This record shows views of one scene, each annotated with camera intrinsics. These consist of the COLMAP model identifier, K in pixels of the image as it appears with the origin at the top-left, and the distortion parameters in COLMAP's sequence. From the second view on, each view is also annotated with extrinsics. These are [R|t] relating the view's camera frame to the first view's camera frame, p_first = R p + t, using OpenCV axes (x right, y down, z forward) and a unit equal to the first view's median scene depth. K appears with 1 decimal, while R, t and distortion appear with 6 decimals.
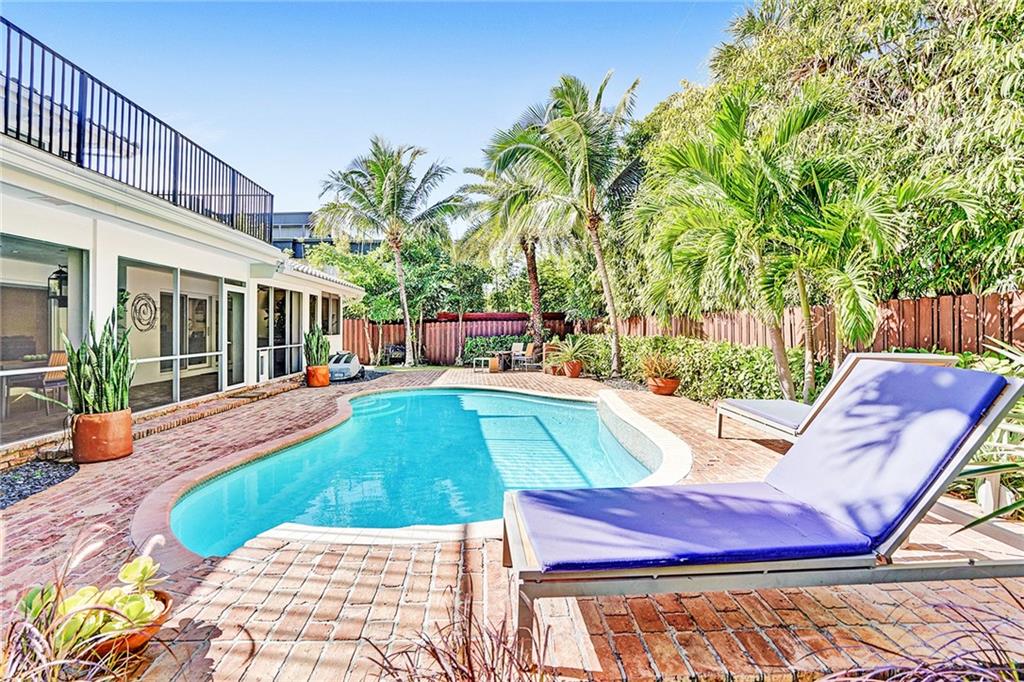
lens RADIAL K [[487.2, 0, 512.0], [0, 487.2, 341.0], [0, 0, 1]] dist [-0.001332, 0.000483]
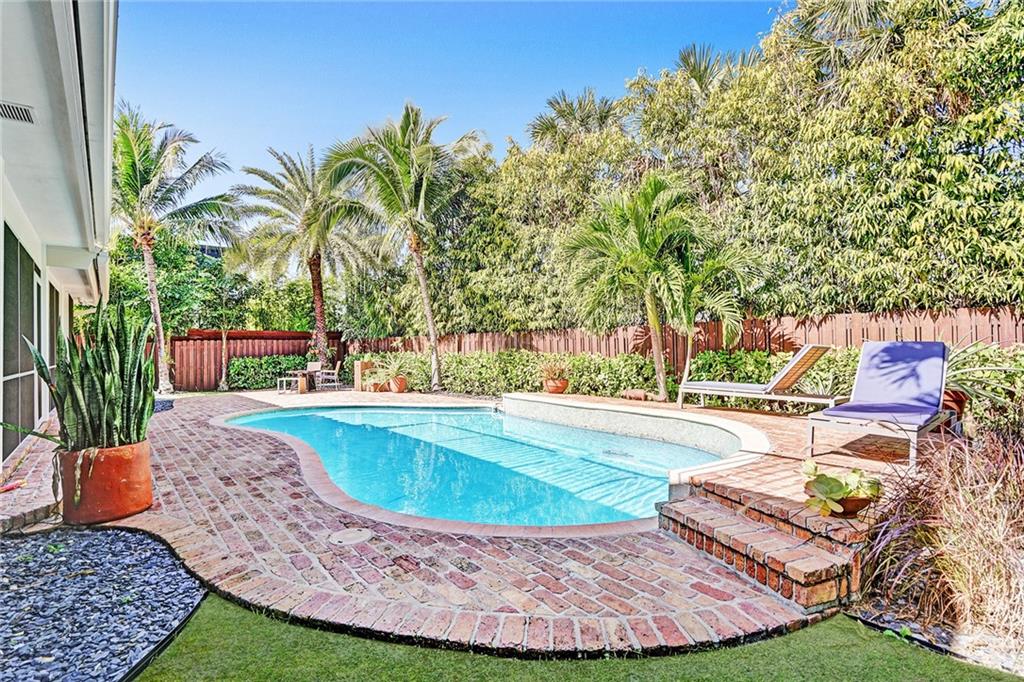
lens RADIAL K [[471.8, 0, 509.5], [0, 471.8, 347.4], [0, 0, 1]] dist [-0.018366, 0.000943]
pose [[0.809418, 0.000475, 0.587232, -0.235484], [0.021344, 0.999315, -0.030228, 0.012392], [-0.586845, 0.037001, 0.808854, 0.041396]]
